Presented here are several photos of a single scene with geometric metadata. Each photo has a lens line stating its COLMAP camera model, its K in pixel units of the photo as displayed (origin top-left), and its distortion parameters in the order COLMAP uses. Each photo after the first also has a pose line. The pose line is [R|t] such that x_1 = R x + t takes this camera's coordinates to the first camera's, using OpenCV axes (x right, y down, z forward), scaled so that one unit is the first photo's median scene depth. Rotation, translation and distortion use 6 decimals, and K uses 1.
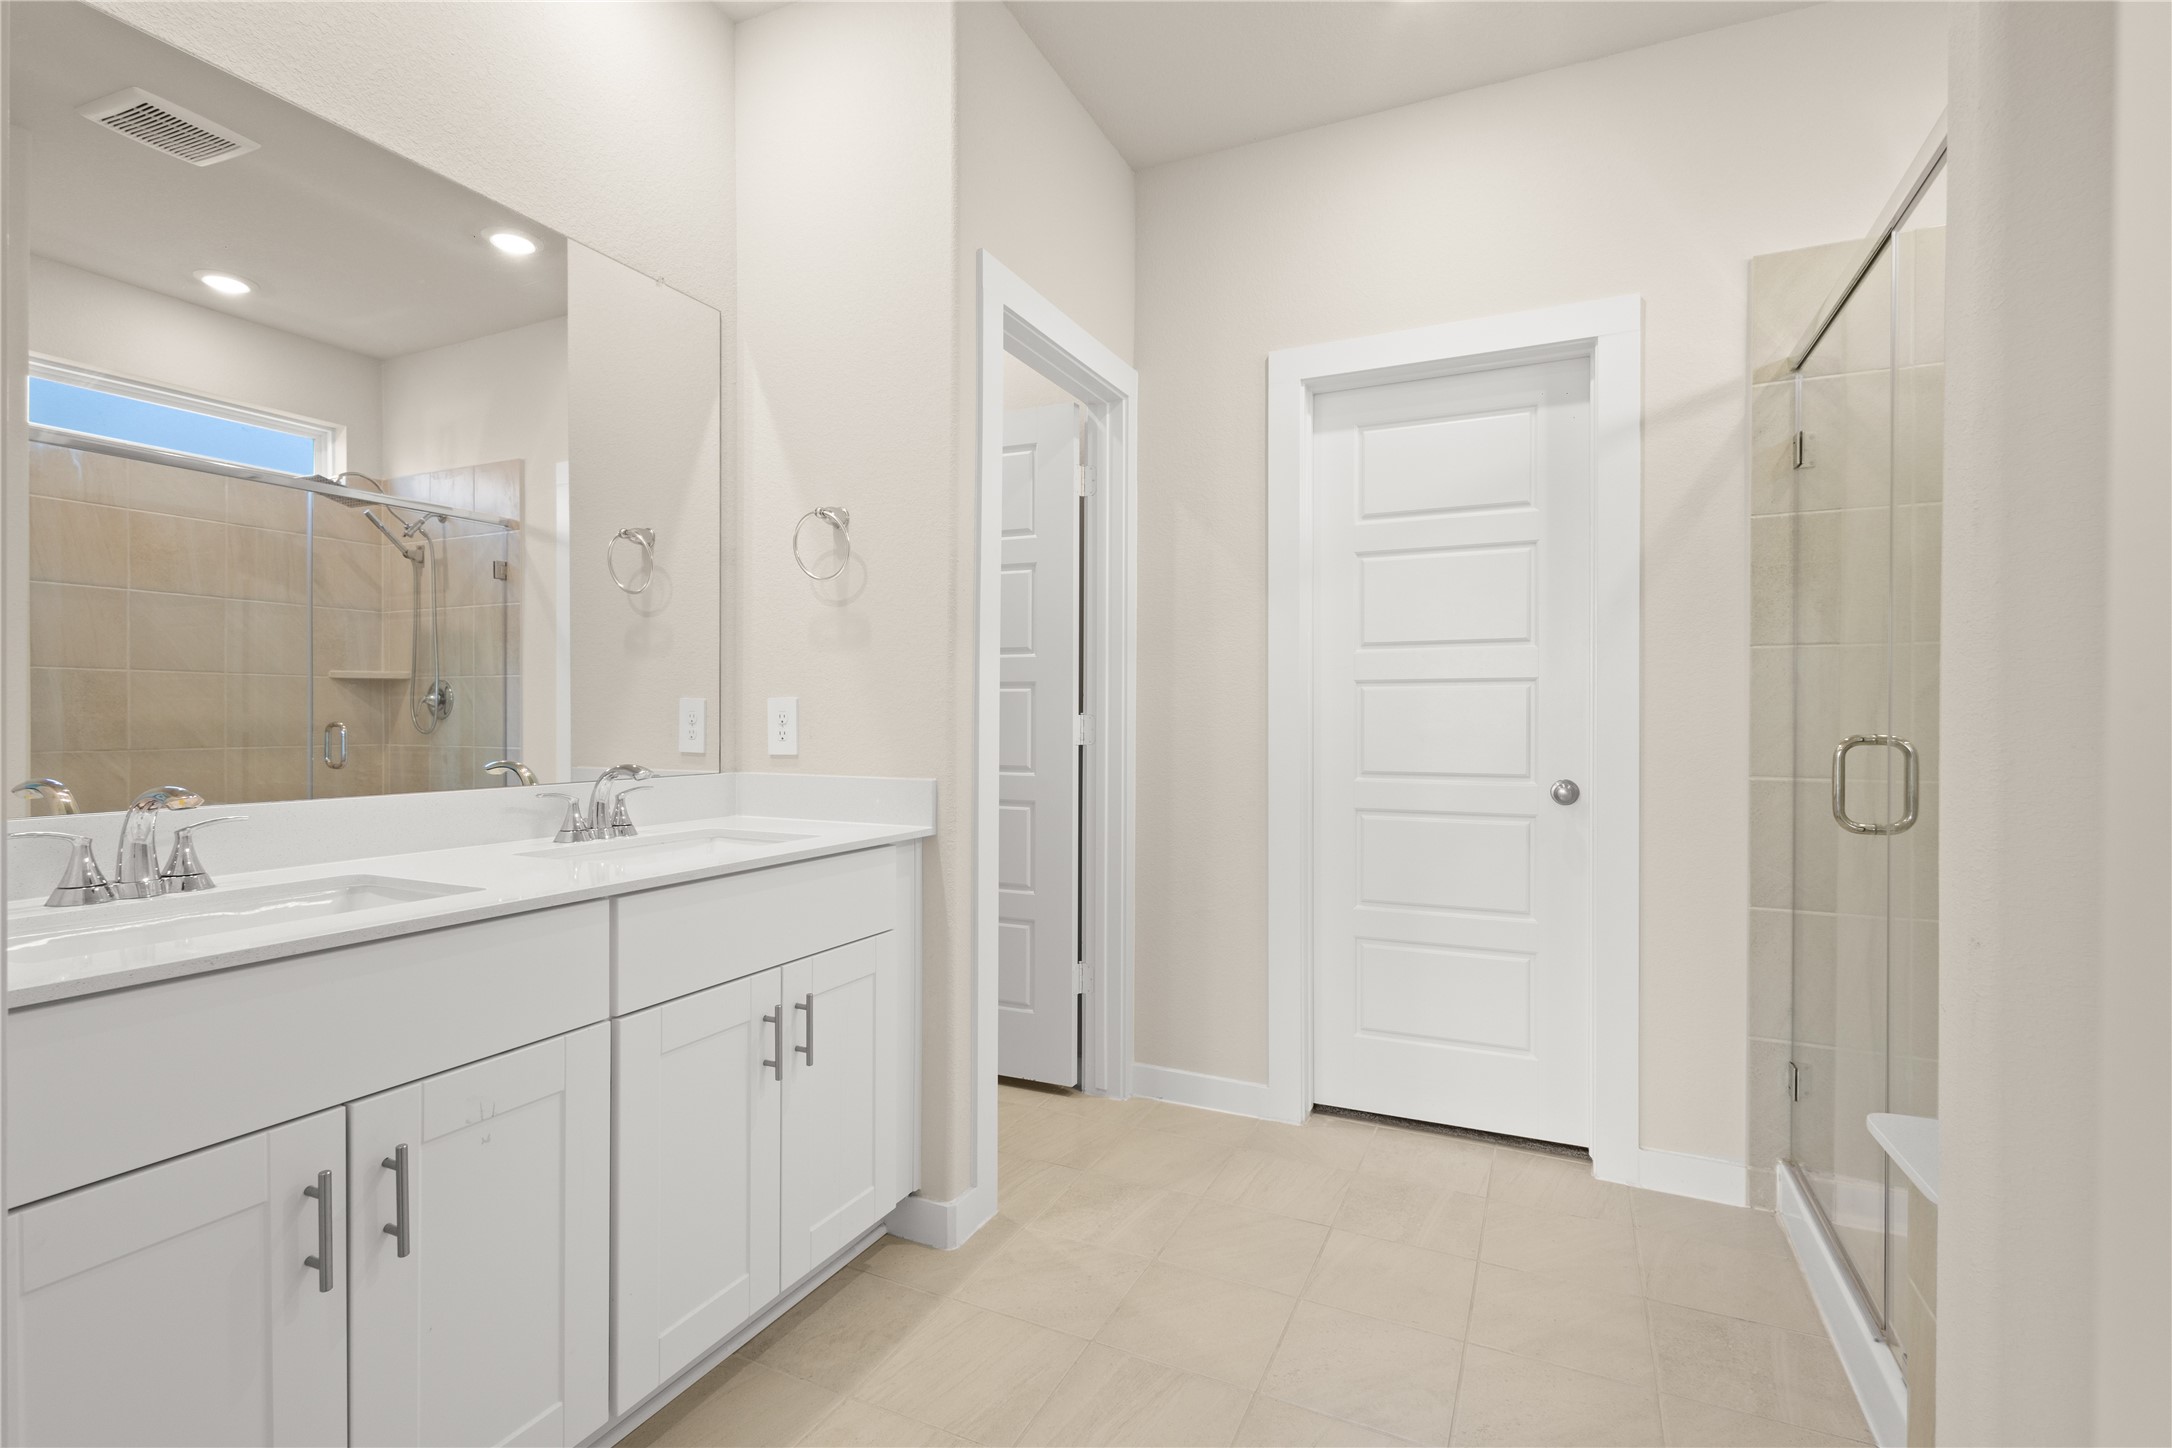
lens RADIAL K [[997.5, 0, 1086.5], [0, 997.5, 719.4], [0, 0, 1]] dist [0.006197, -0.000215]
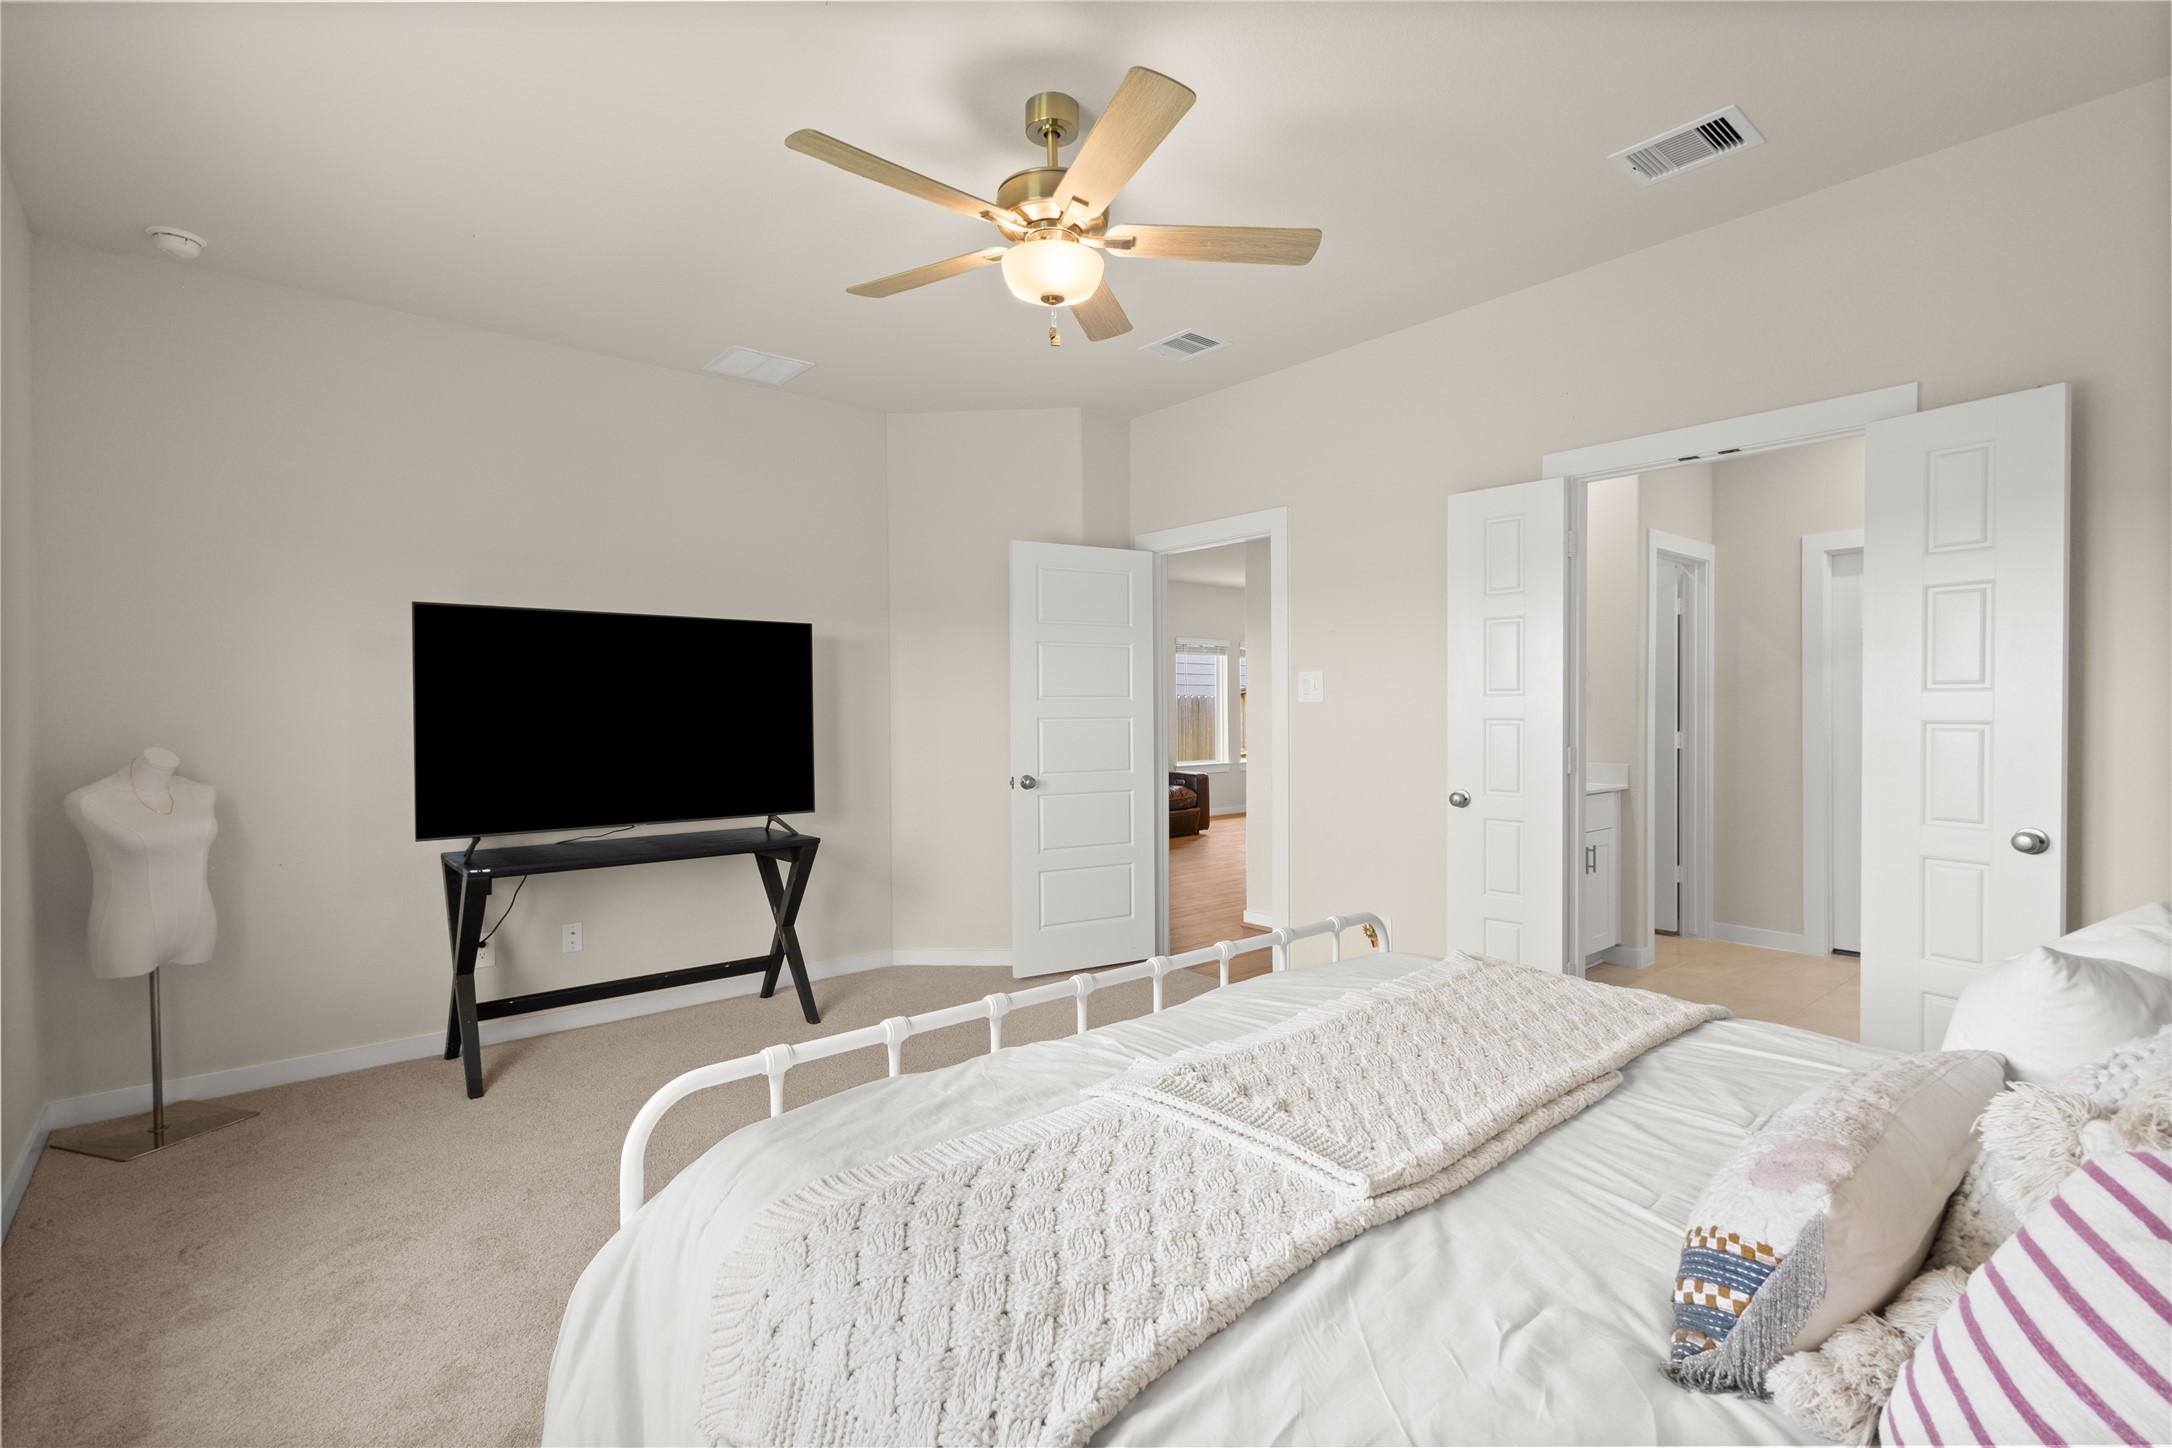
lens RADIAL K [[997.5, 0, 1082.0], [0, 997.5, 721.3], [0, 0, 1]] dist [0.006197, -0.000215]
pose [[0.908638, -0.004332, -0.417563, -0.241067], [0.008778, 0.999923, 0.008729, -0.051740], [0.417493, -0.011597, 0.908606, -1.167494]]
